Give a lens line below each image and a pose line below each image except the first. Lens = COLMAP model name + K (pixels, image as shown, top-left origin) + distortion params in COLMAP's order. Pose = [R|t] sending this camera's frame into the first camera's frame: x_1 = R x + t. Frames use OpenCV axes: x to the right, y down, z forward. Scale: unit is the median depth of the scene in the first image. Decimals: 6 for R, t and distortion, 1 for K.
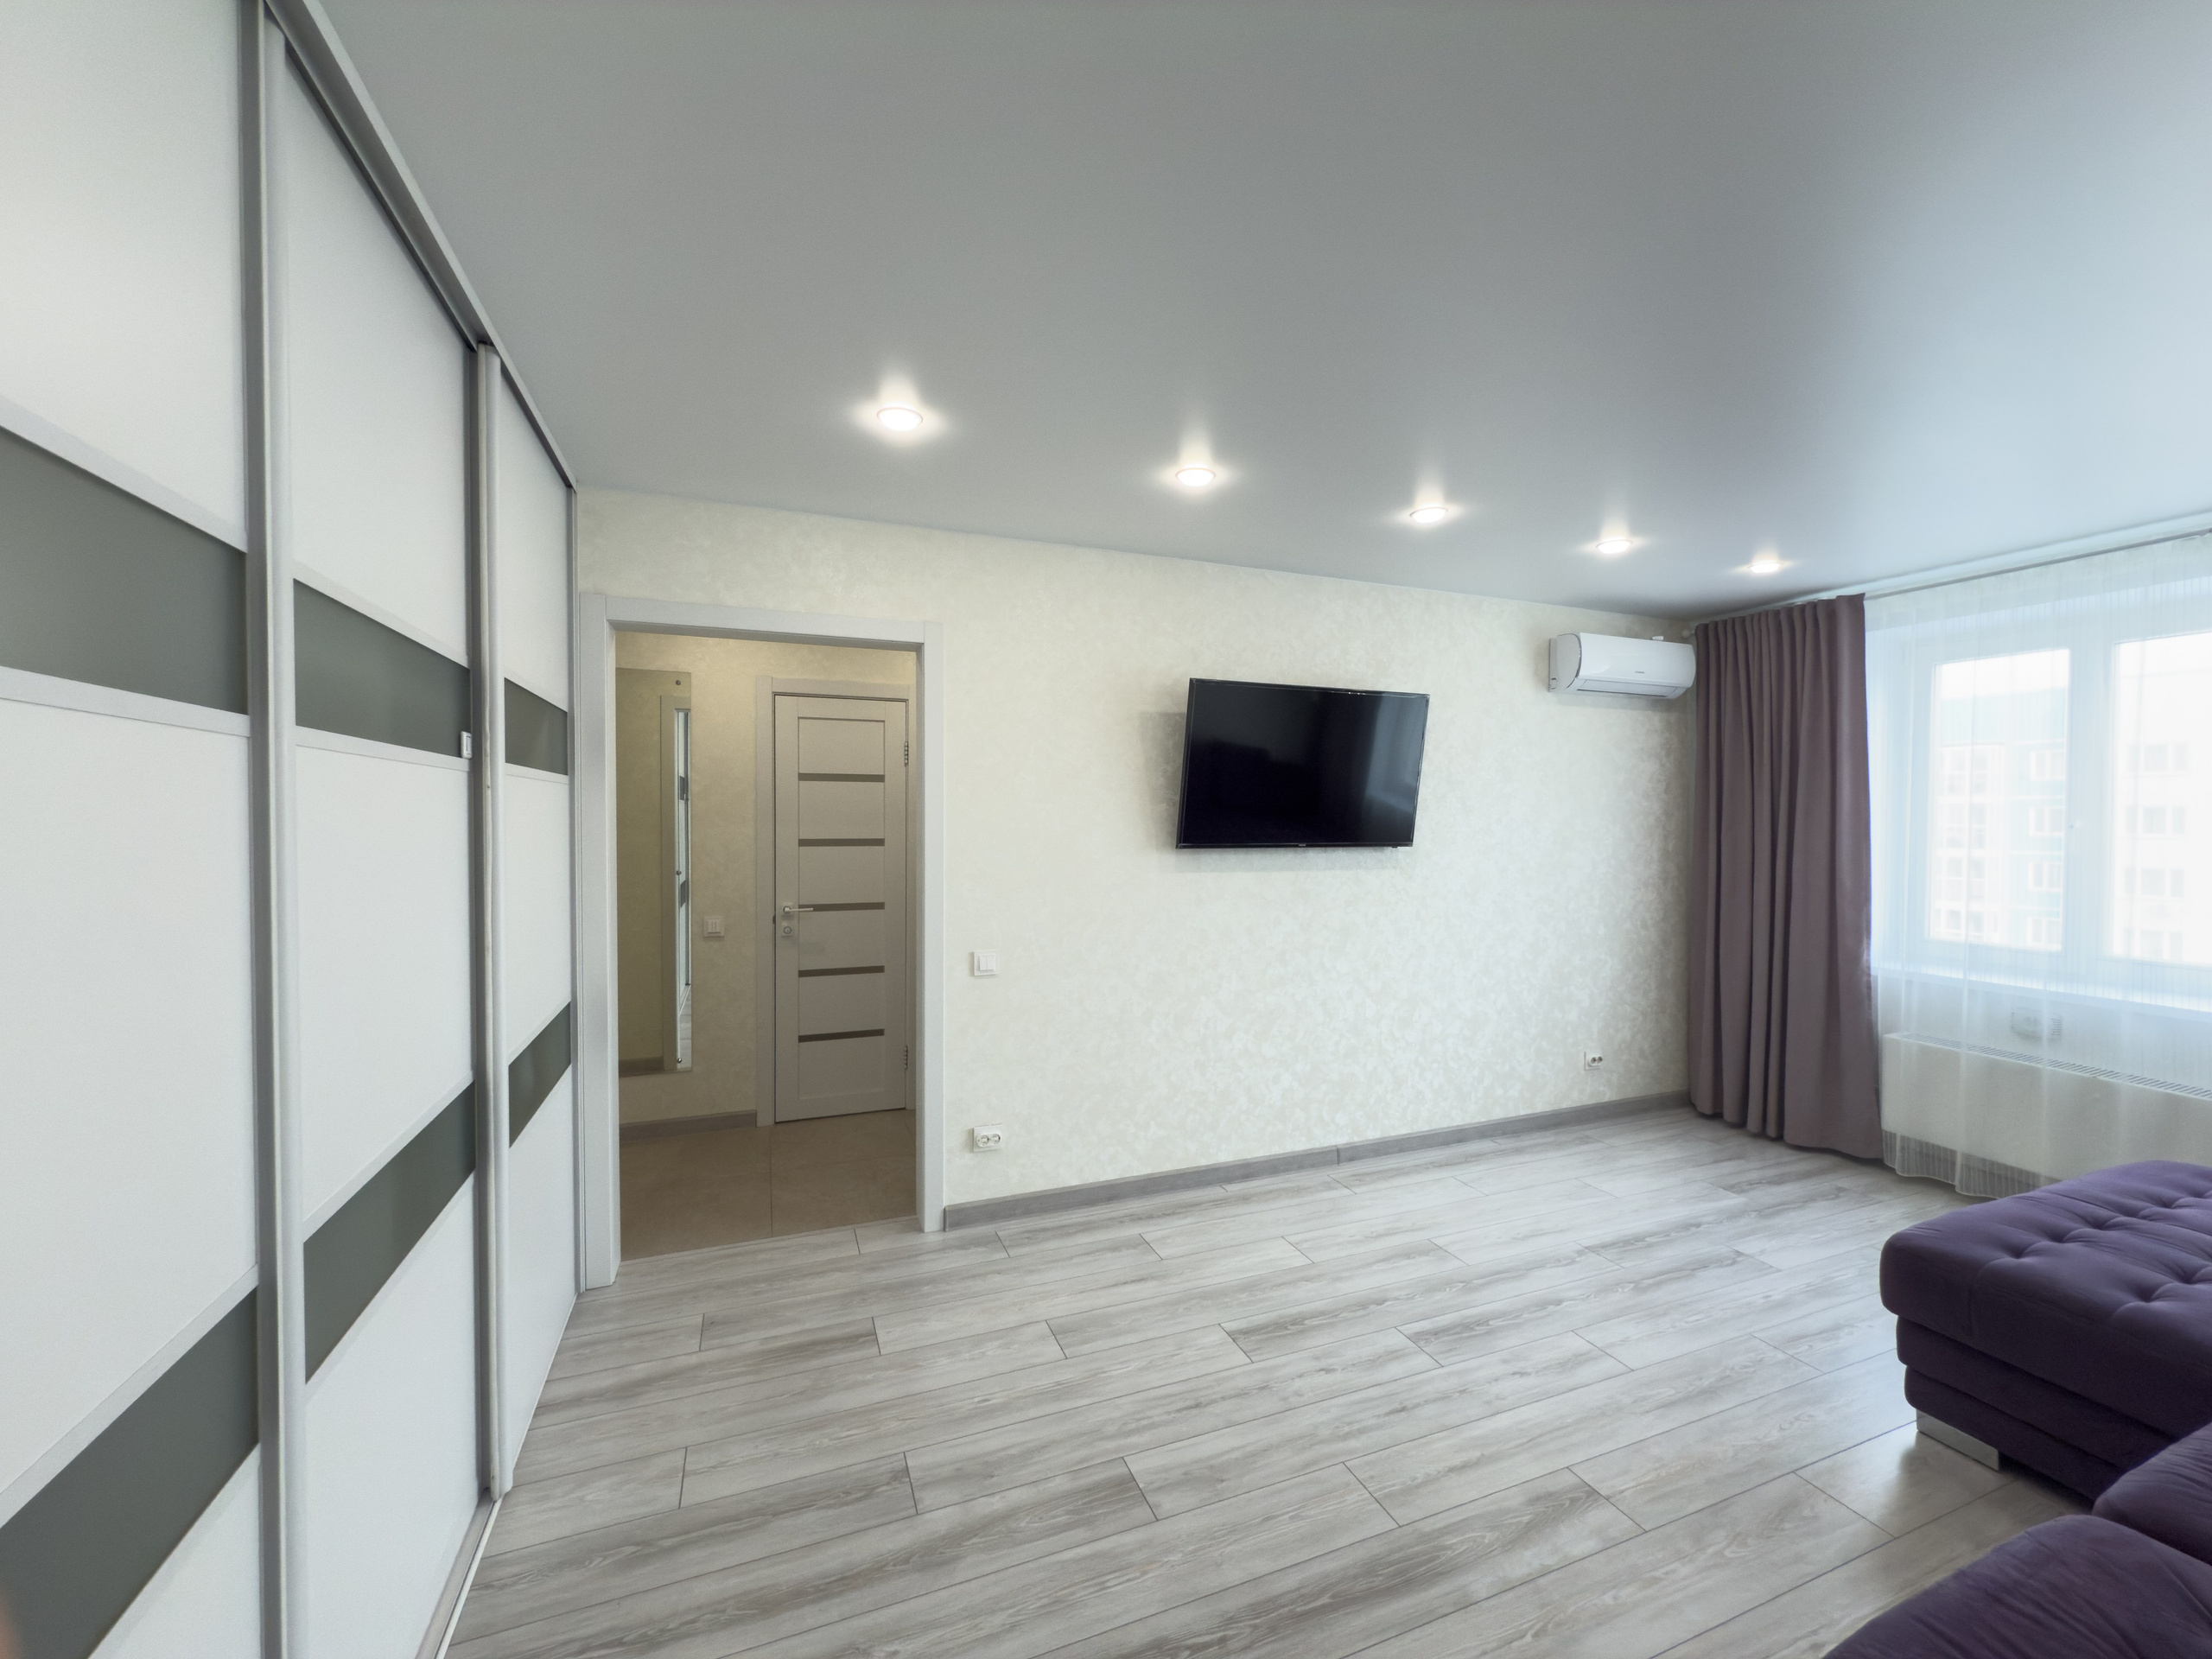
lens RADIAL K [[878.5, 0, 1107.5], [0, 878.5, 832.0], [0, 0, 1]] dist [0.000307, -0.000207]
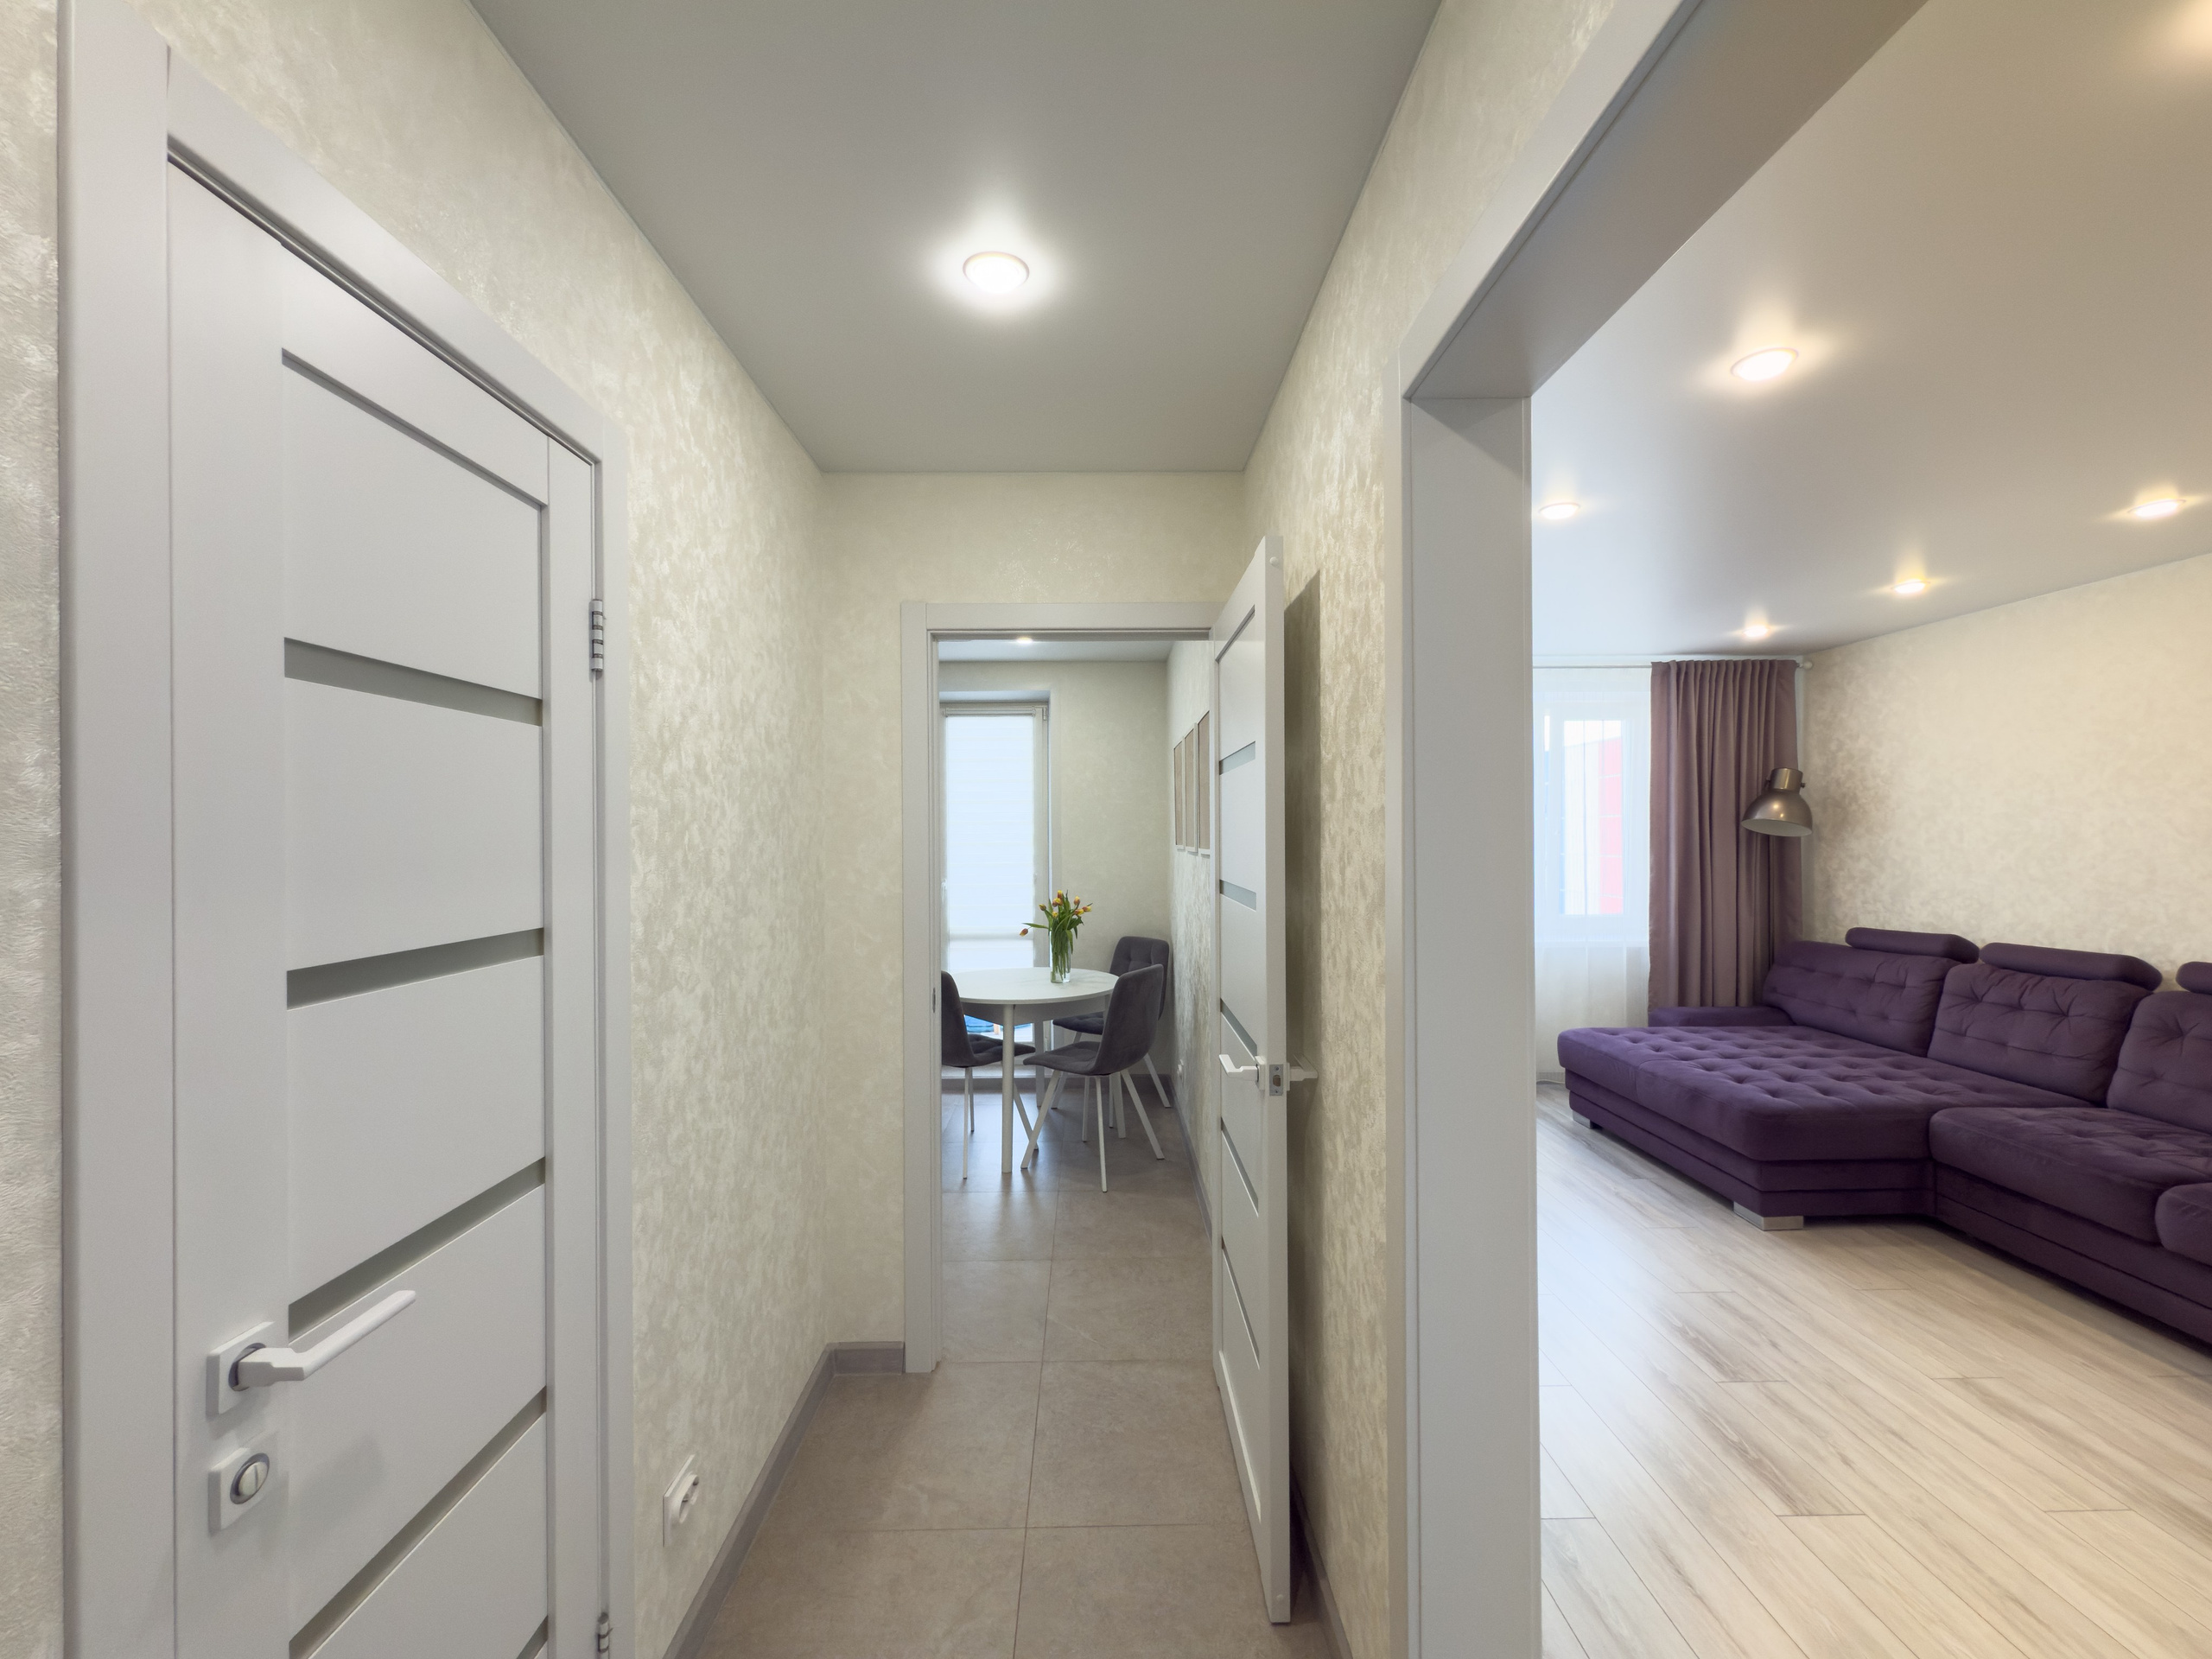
lens RADIAL K [[883.2, 0, 1110.9], [0, 883.2, 837.1], [0, 0, 1]] dist [-0.000020, -0.000166]
pose [[0.351869, -0.008048, 0.936015, -0.672798], [0.025007, 0.999687, -0.000806, -0.026180], [-0.935715, 0.023691, 0.351960, 1.094262]]
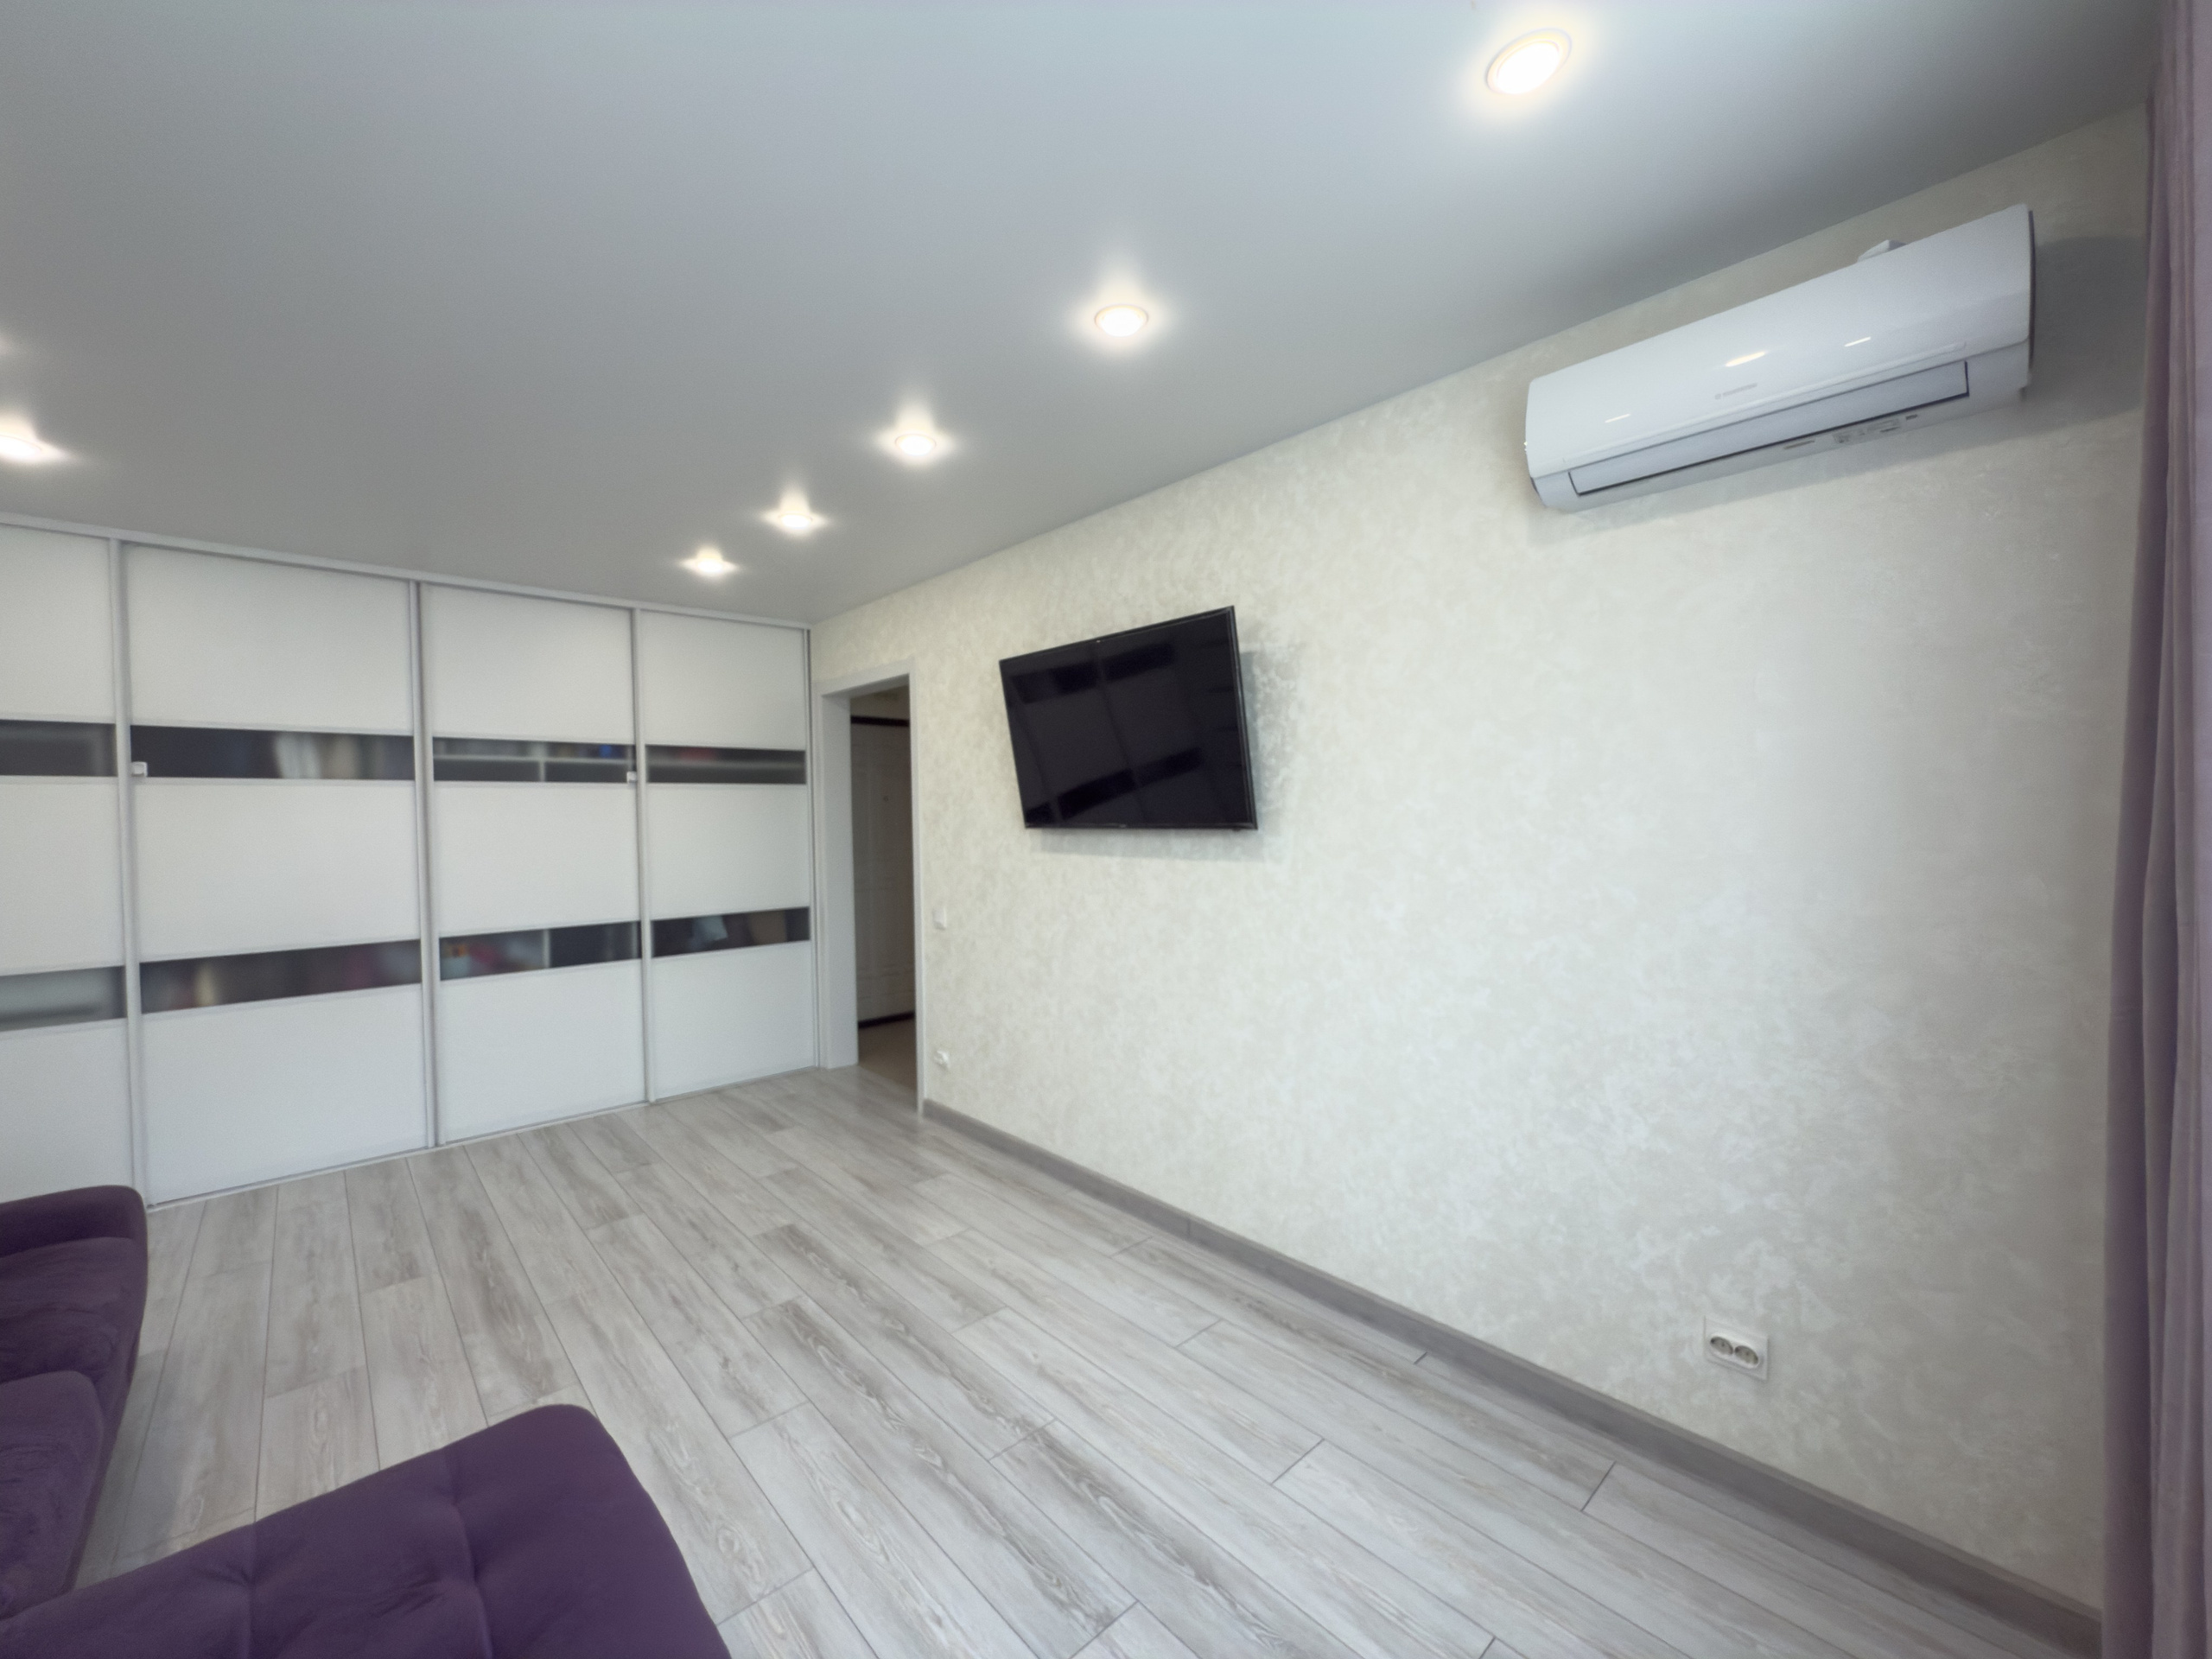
lens RADIAL K [[878.5, 0, 1107.5], [0, 878.5, 832.0], [0, 0, 1]] dist [0.000307, -0.000207]
pose [[0.359766, 0.007366, -0.933013, 1.219093], [-0.001021, 0.999971, 0.007501, 0.016854], [0.933042, -0.001746, 0.359764, 0.835580]]
